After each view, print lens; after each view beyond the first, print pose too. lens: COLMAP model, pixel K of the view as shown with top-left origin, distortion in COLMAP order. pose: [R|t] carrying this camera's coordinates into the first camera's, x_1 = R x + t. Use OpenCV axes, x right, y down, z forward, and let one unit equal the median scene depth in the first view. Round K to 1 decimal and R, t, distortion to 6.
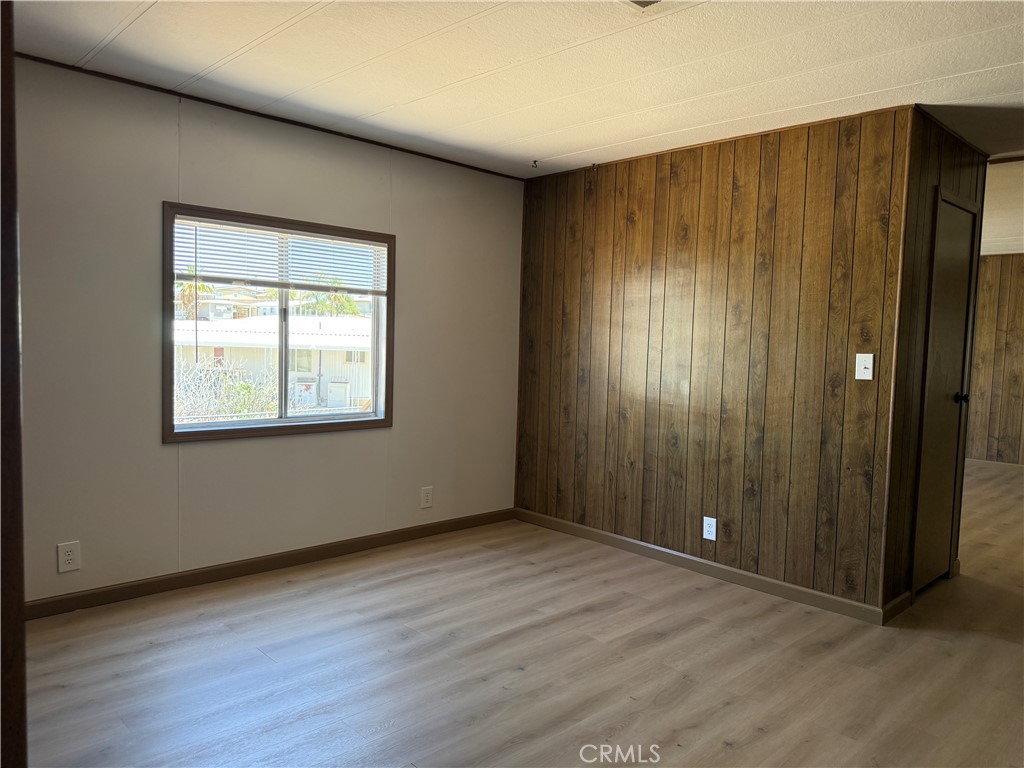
lens RADIAL K [[730.0, 0, 512.0], [0, 730.0, 384.0], [0, 0, 1]] dist [0.010705, -0.004818]
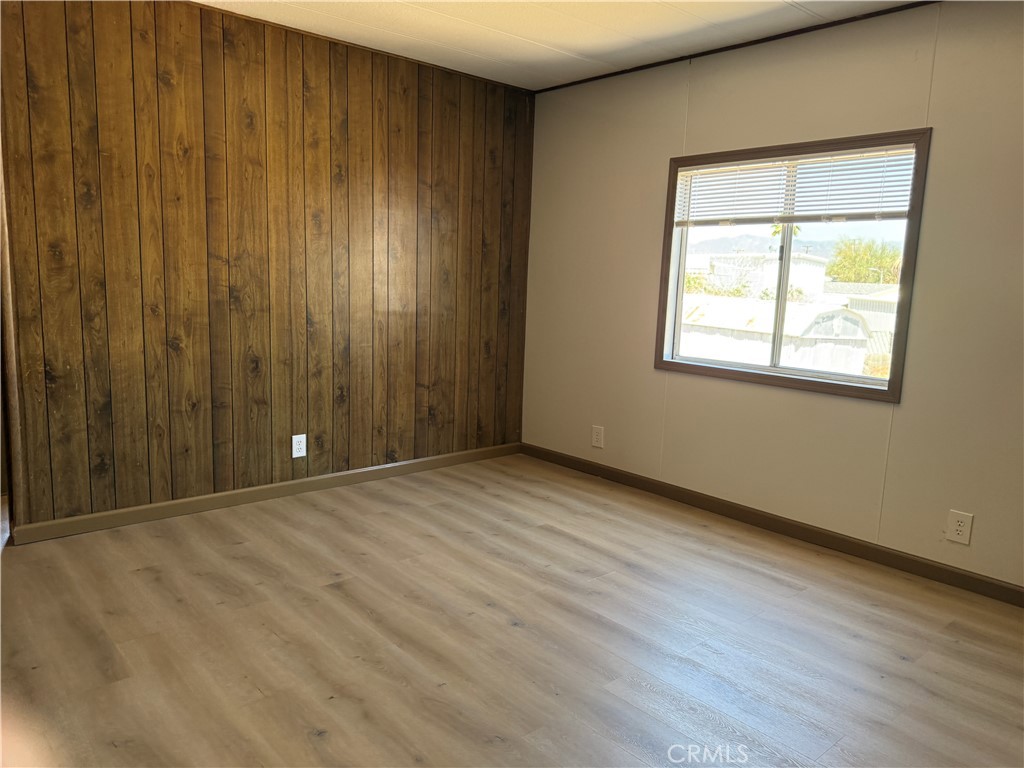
lens RADIAL K [[743.6, 0, 517.4], [0, 743.6, 384.0], [0, 0, 1]] dist [0.106395, -0.128478]
pose [[-0.051906, 0.109904, -0.992586, 0.680032], [-0.102575, 0.988082, 0.114769, -0.008015], [0.993370, 0.107772, -0.040014, 0.761294]]
